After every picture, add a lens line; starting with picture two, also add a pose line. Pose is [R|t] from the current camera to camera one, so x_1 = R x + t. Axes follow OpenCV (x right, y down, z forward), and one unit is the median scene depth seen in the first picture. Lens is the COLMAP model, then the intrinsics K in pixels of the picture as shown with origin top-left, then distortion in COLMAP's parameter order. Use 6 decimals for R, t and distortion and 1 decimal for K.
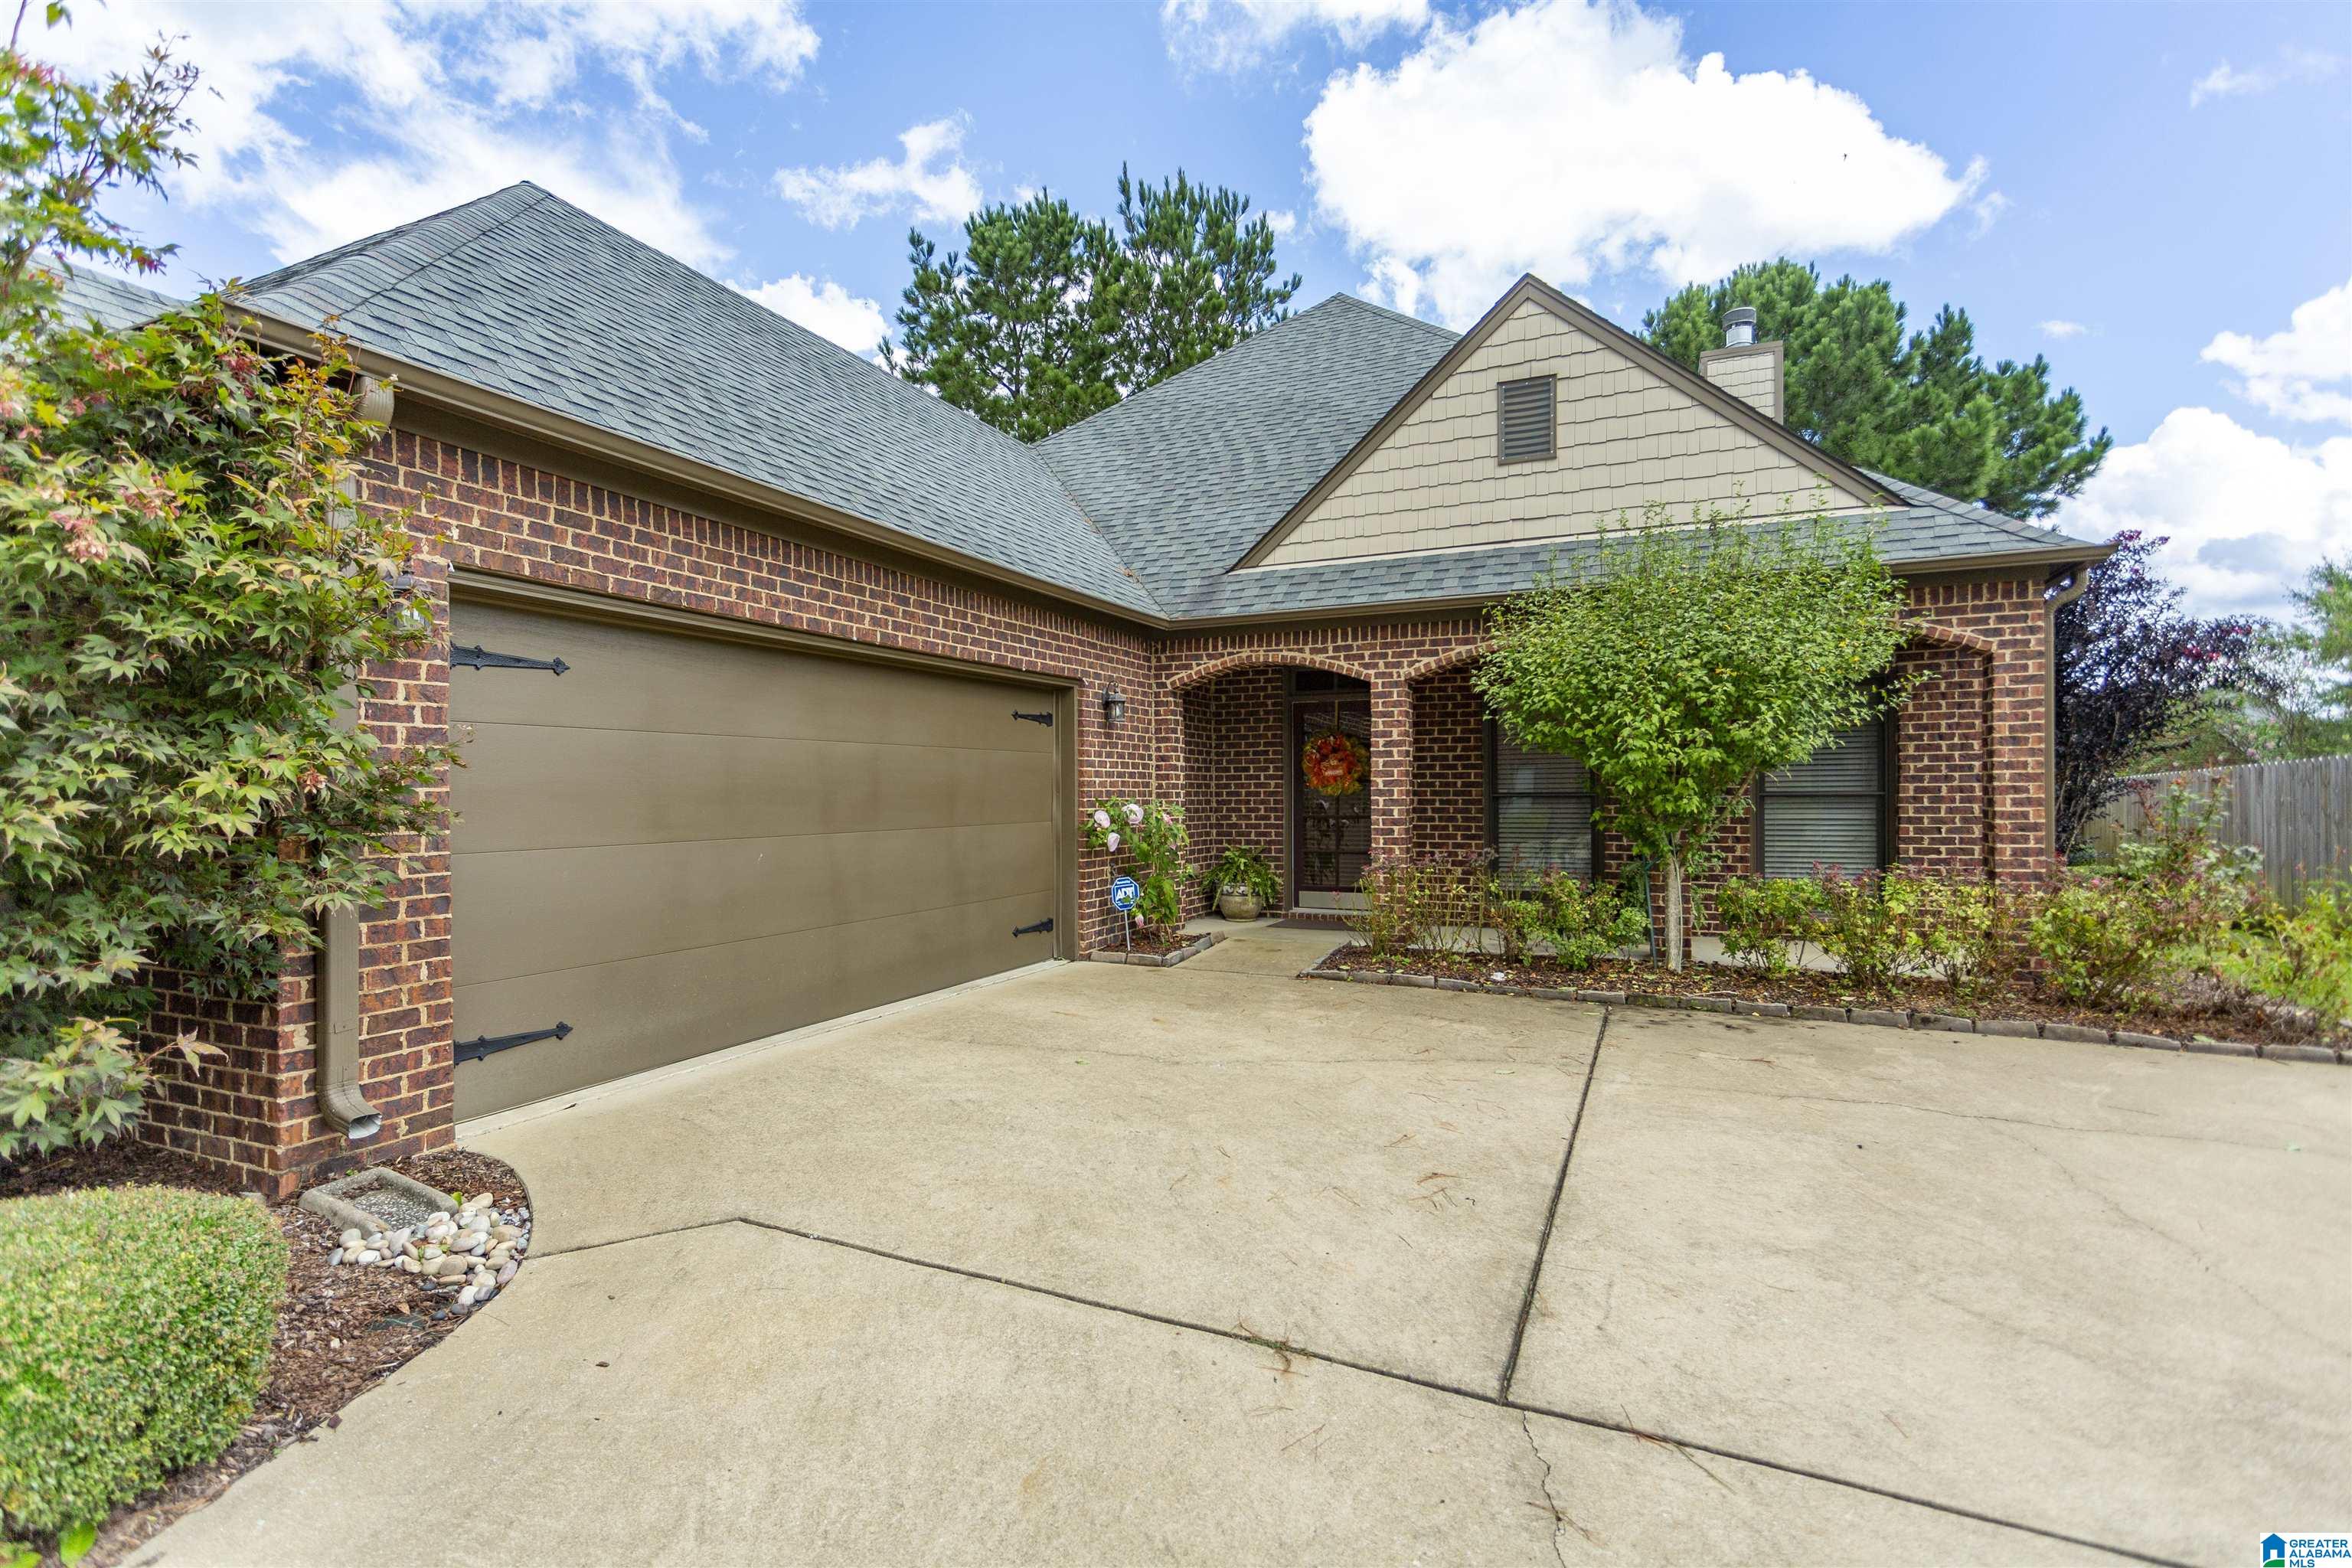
lens RADIAL K [[1129.7, 0, 1166.4], [0, 1129.7, 795.1], [0, 0, 1]] dist [0.005981, 0.000895]
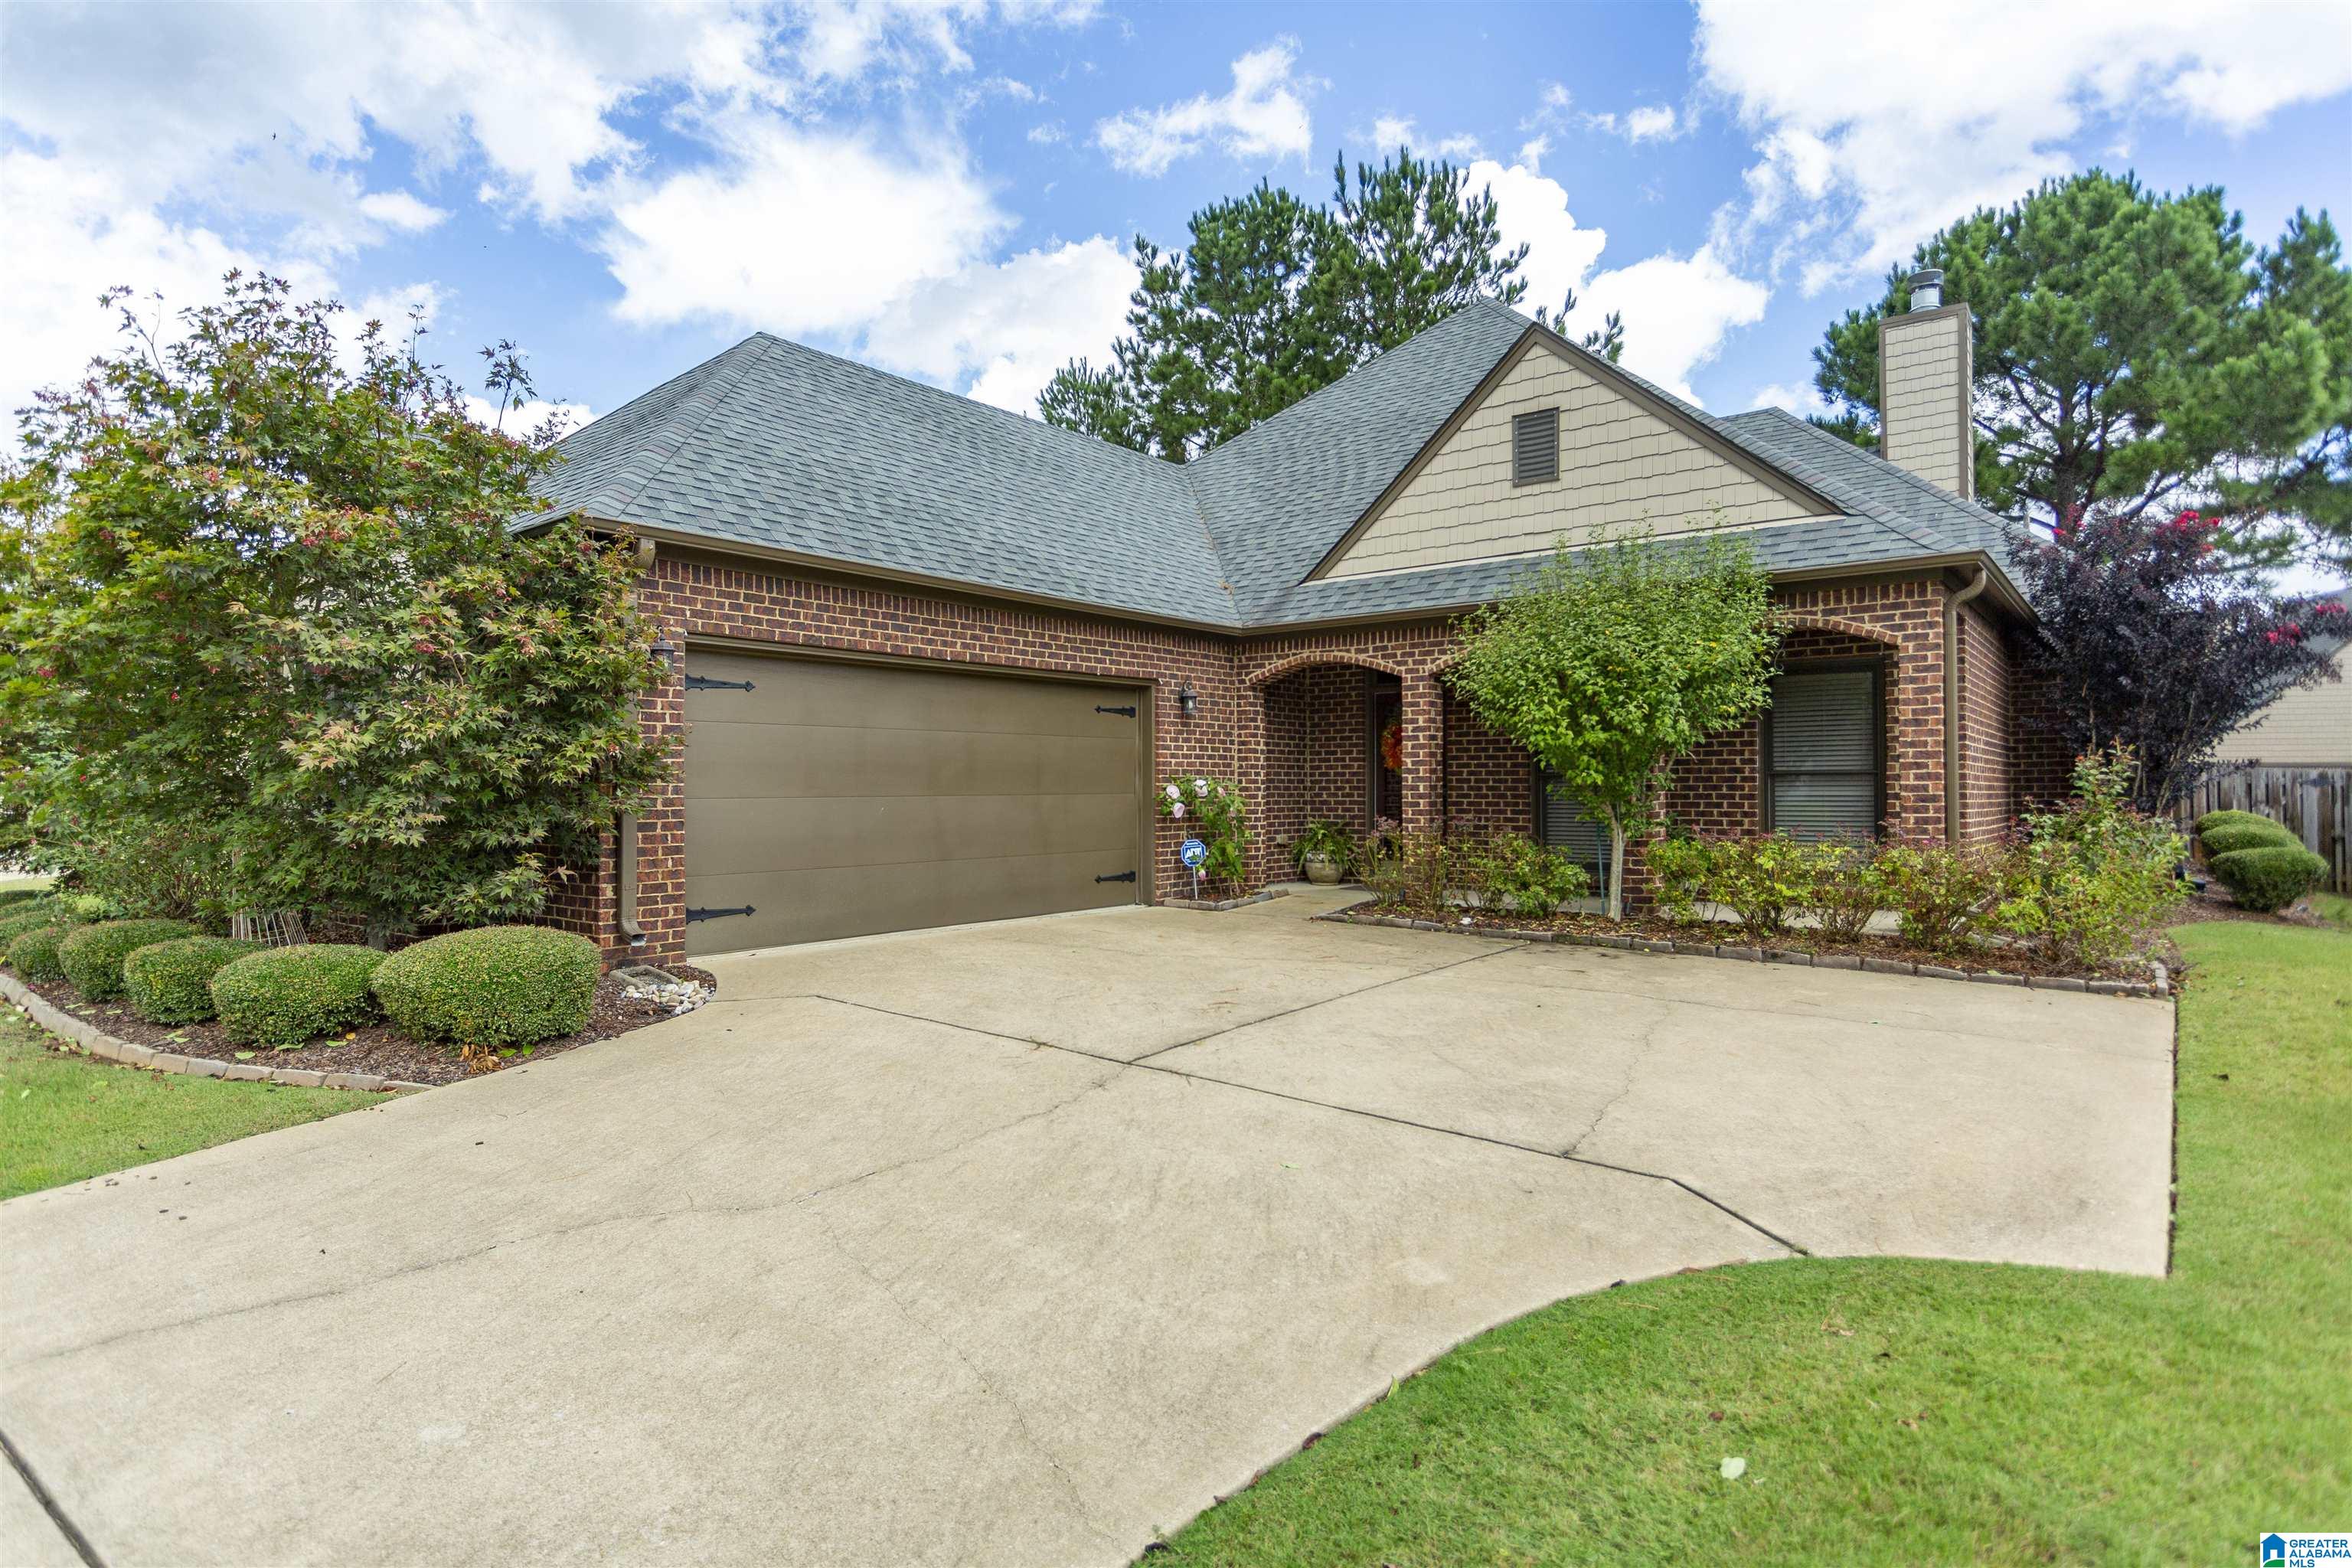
lens RADIAL K [[1263.9, 0, 1164.7], [0, 1263.9, 779.6], [0, 0, 1]] dist [-0.000287, -0.000132]
pose [[0.968715, 0.001954, -0.248167, 0.270855], [-0.003931, 0.999964, -0.007472, 0.017551], [0.248143, 0.008214, 0.968688, -0.335356]]
